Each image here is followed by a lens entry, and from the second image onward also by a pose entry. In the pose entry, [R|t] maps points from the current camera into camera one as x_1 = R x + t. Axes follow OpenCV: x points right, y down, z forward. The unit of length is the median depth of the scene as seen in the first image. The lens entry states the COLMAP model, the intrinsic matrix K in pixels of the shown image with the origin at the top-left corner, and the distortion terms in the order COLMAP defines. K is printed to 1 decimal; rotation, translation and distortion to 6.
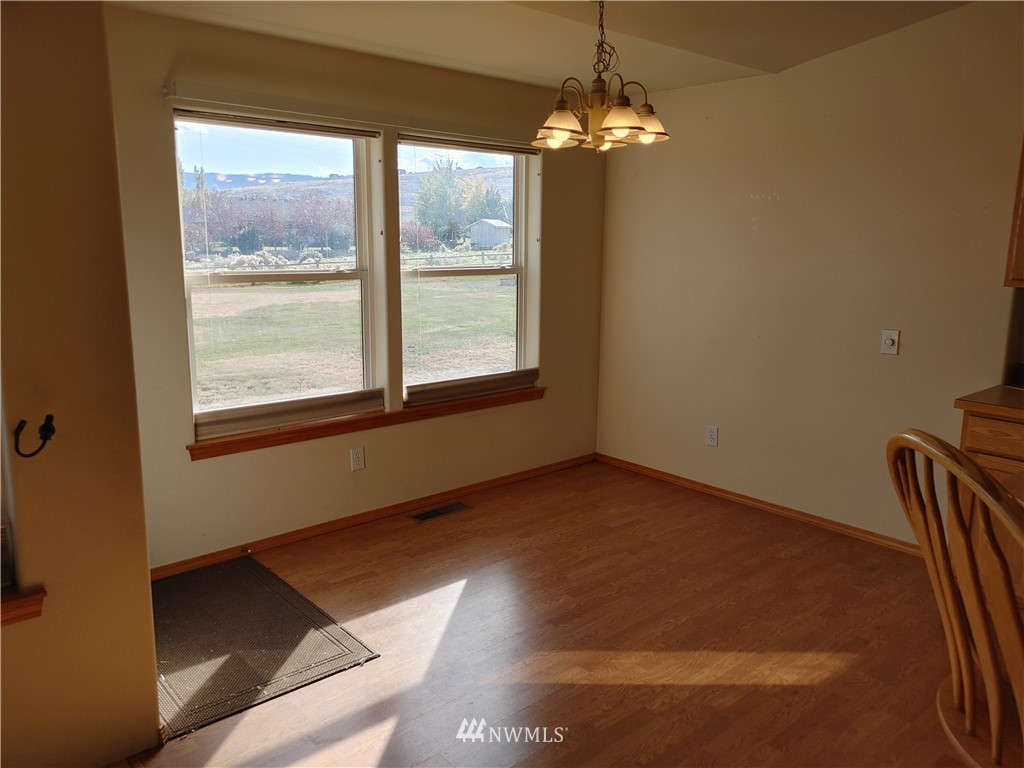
lens RADIAL K [[743.3, 0, 512.0], [0, 743.3, 384.0], [0, 0, 1]] dist [0.006041, 0.000679]
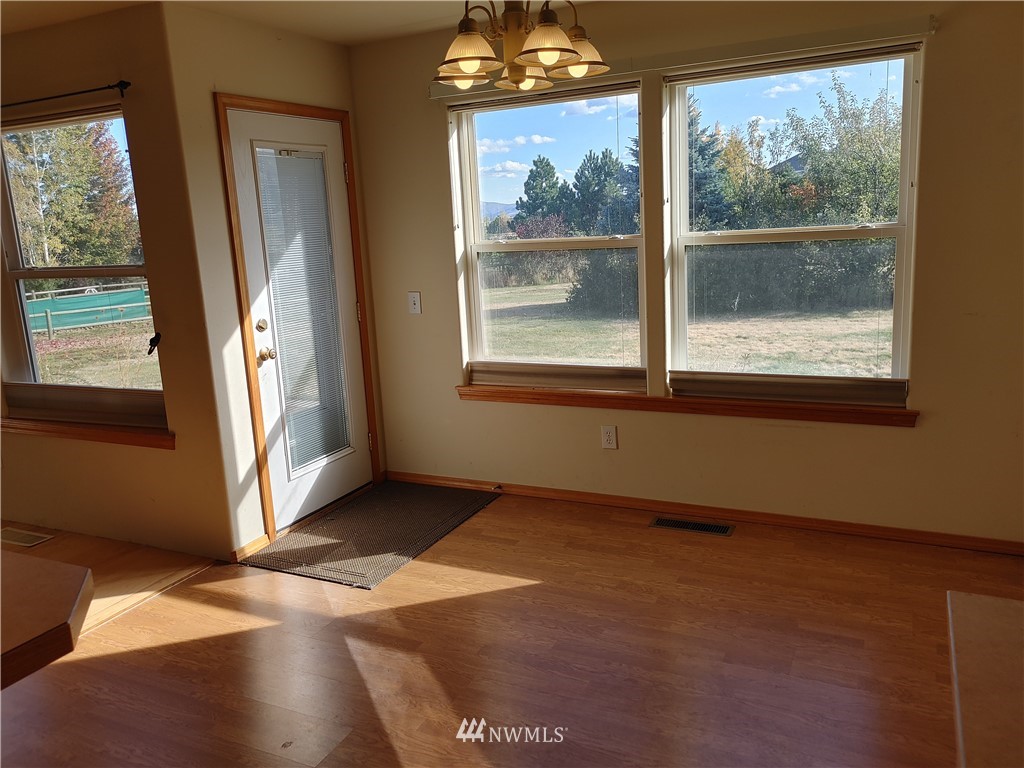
lens RADIAL K [[794.1, 0, 531.0], [0, 794.1, 378.2], [0, 0, 1]] dist [0.002550, 0.000130]
pose [[0.393659, 0.159205, -0.905366, 0.739317], [-0.116568, 0.985583, 0.122626, -0.096773], [0.911836, 0.057264, 0.406541, 0.554531]]
